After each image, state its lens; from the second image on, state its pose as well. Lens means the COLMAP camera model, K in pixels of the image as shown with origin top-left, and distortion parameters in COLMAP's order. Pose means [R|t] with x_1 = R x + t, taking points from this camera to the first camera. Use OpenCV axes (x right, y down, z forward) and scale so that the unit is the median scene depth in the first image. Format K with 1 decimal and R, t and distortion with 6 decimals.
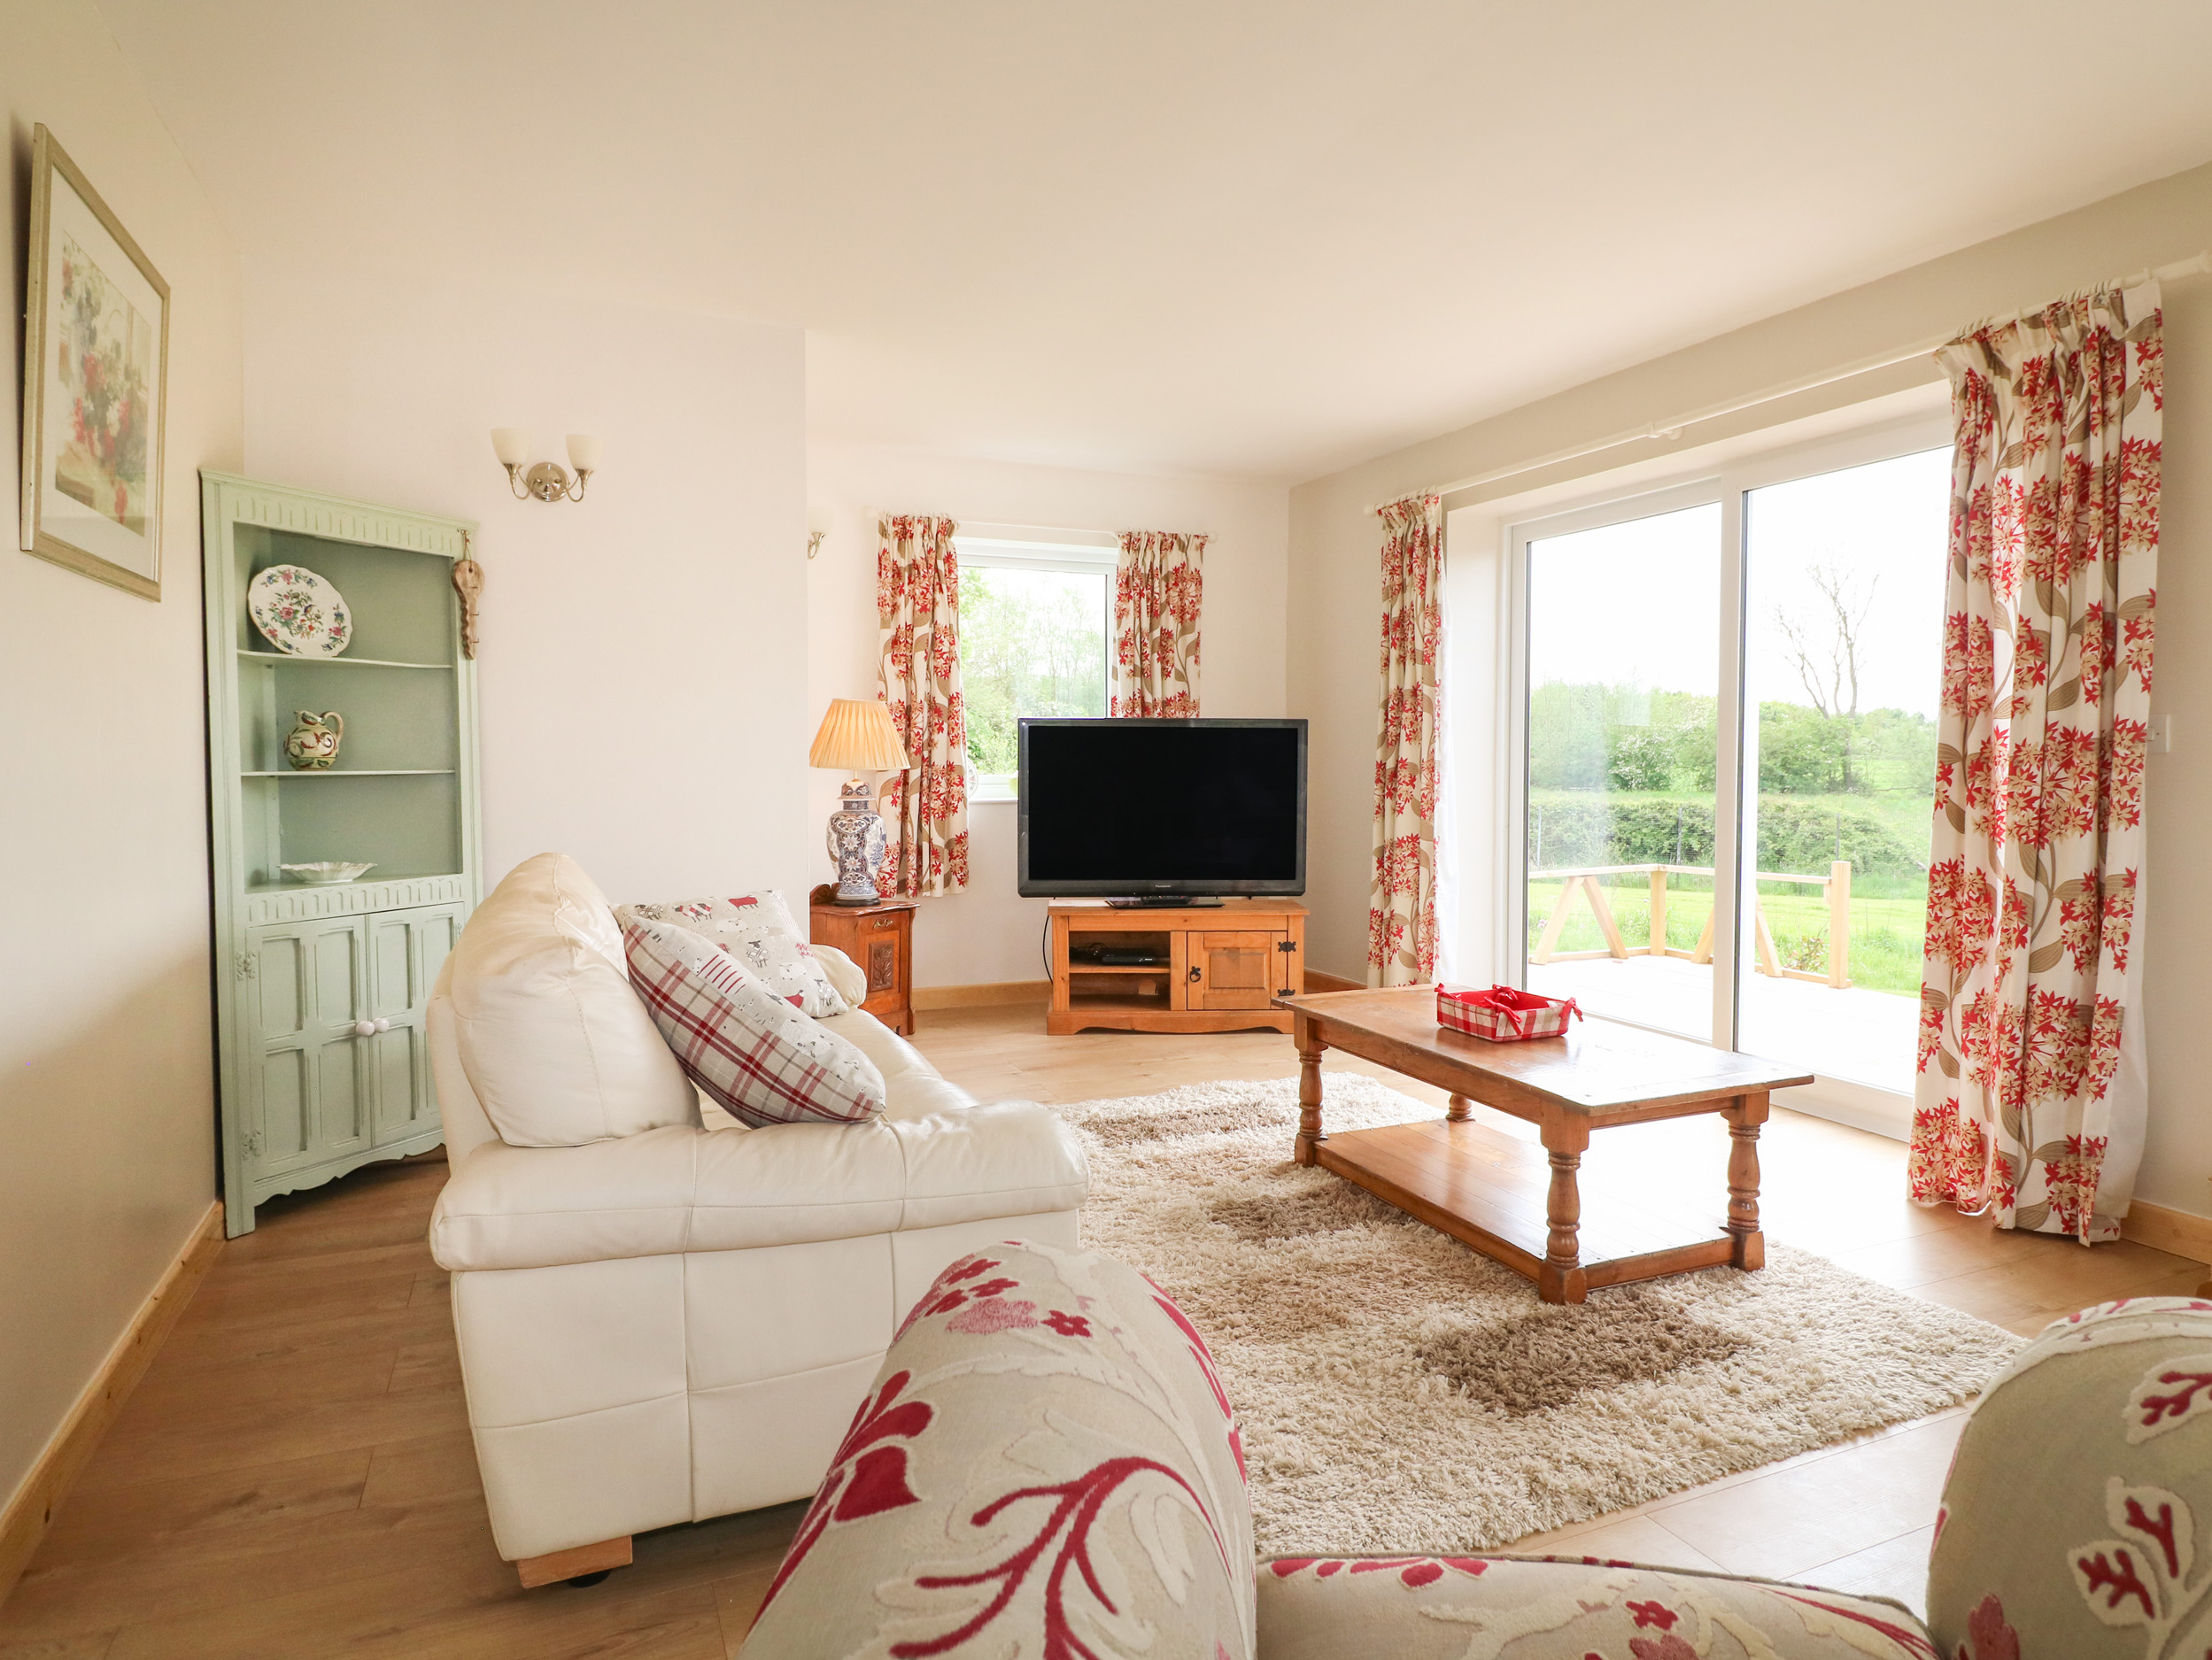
lens RADIAL K [[1306.4, 0, 1106.0], [0, 1306.4, 830.0], [0, 0, 1]] dist [0.001601, -0.000193]
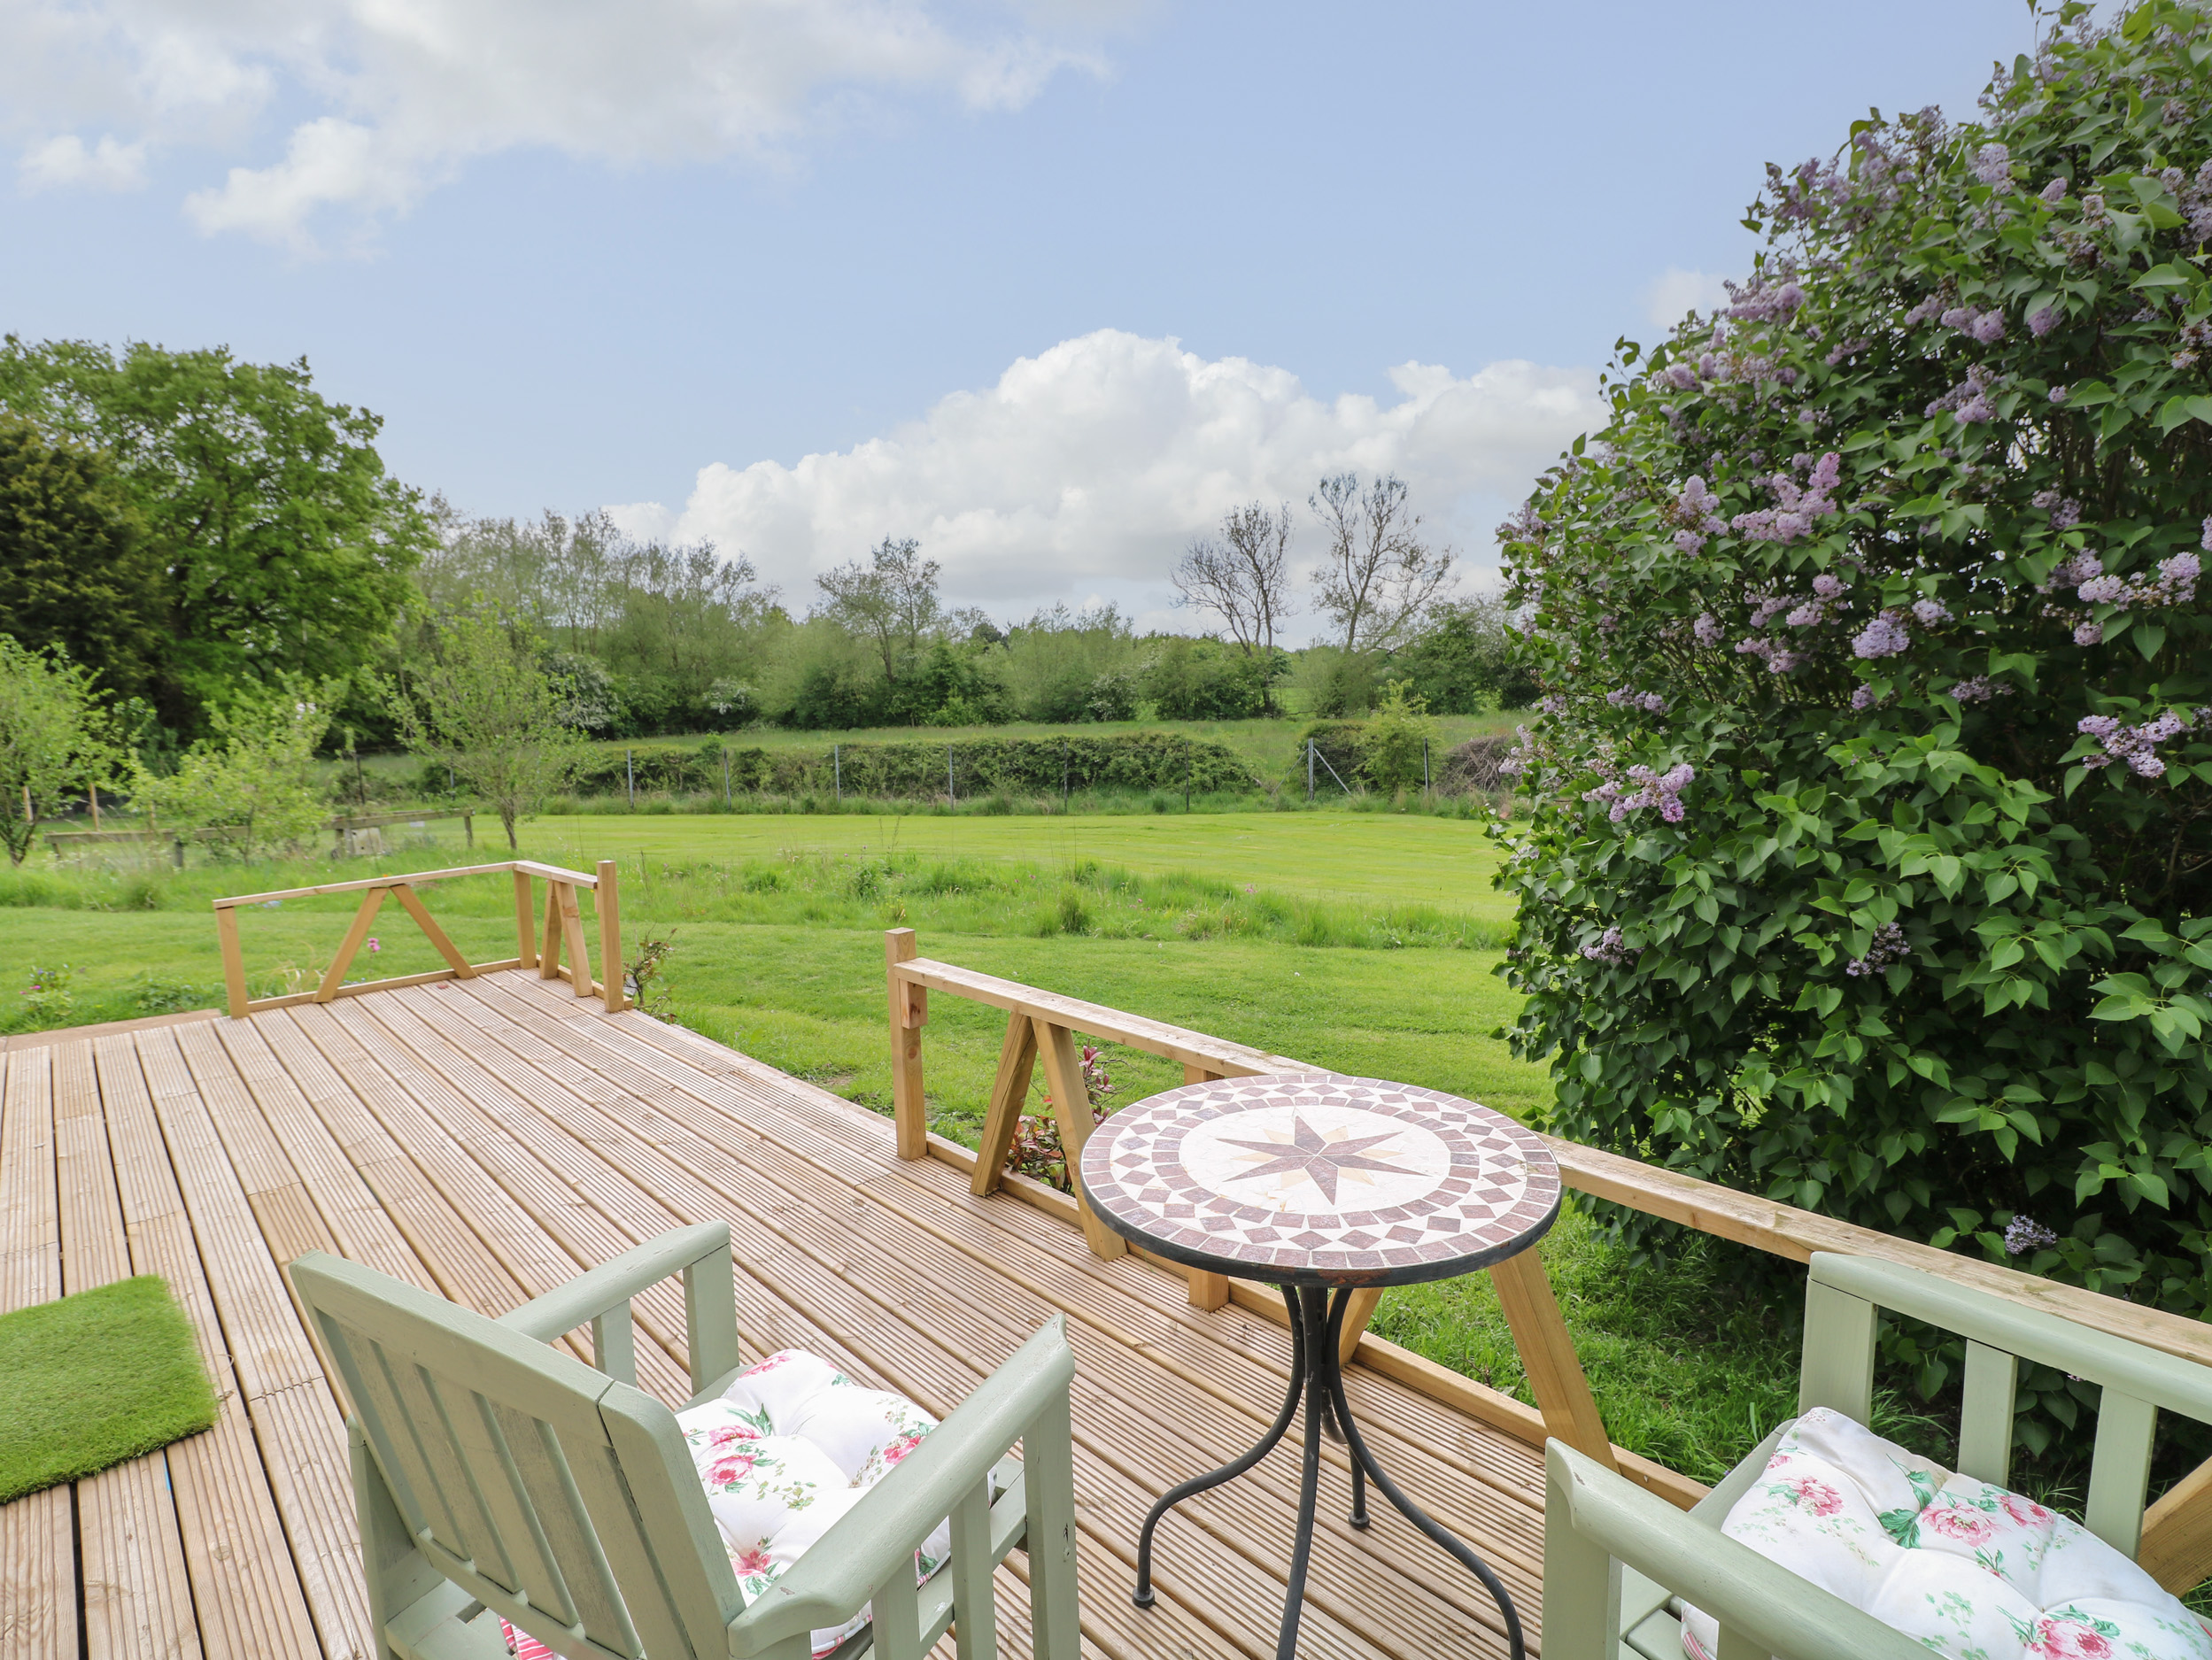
lens RADIAL K [[1155.2, 0, 1106.0], [0, 1155.2, 830.0], [0, 0, 1]] dist [-0.000552, -0.000070]
pose [[0.943778, -0.068601, 0.323385, 0.134815], [0.049538, 0.996534, 0.066824, -0.005852], [-0.326848, -0.047047, 0.943905, 0.046691]]
